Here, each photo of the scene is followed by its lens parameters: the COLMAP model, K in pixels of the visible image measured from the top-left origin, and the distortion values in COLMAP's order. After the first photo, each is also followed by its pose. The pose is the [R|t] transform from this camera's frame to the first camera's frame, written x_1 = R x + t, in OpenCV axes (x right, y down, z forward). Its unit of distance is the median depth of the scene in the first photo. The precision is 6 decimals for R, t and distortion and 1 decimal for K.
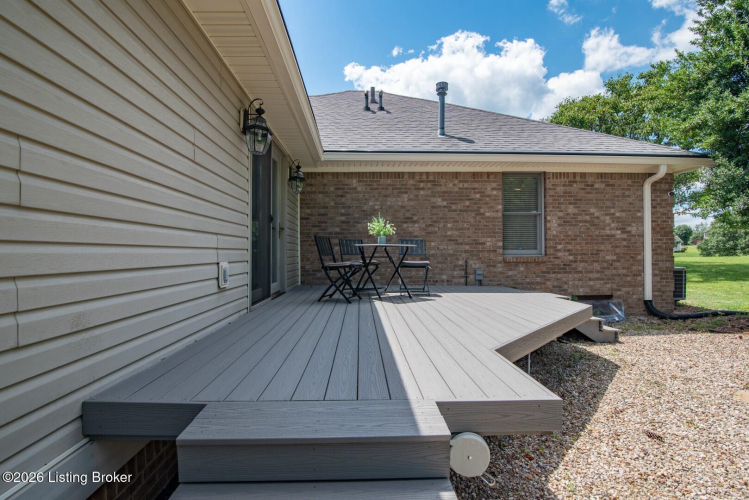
lens RADIAL K [[343.5, 0, 373.4], [0, 343.5, 248.7], [0, 0, 1]] dist [-0.003957, 0.000043]
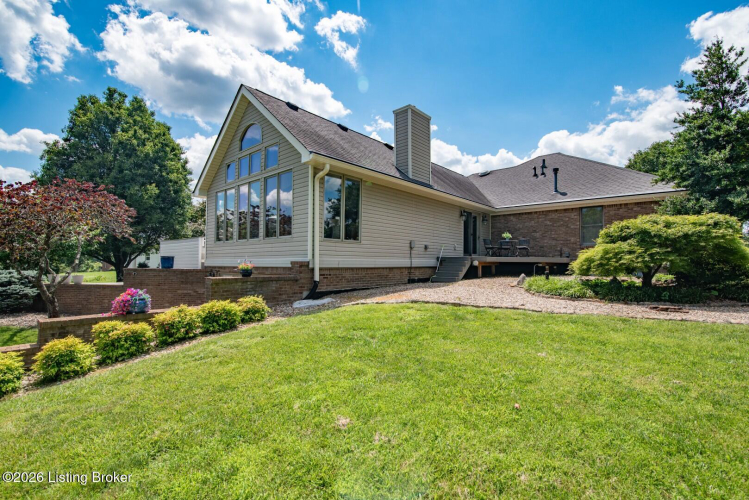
lens RADIAL K [[343.5, 0, 375.6], [0, 343.5, 250.7], [0, 0, 1]] dist [-0.003957, 0.000043]
pose [[0.736281, -0.020302, -0.676371, 0.899127], [-0.000983, 0.999517, -0.031072, 0.125174], [0.676675, 0.023543, 0.735905, -1.503194]]
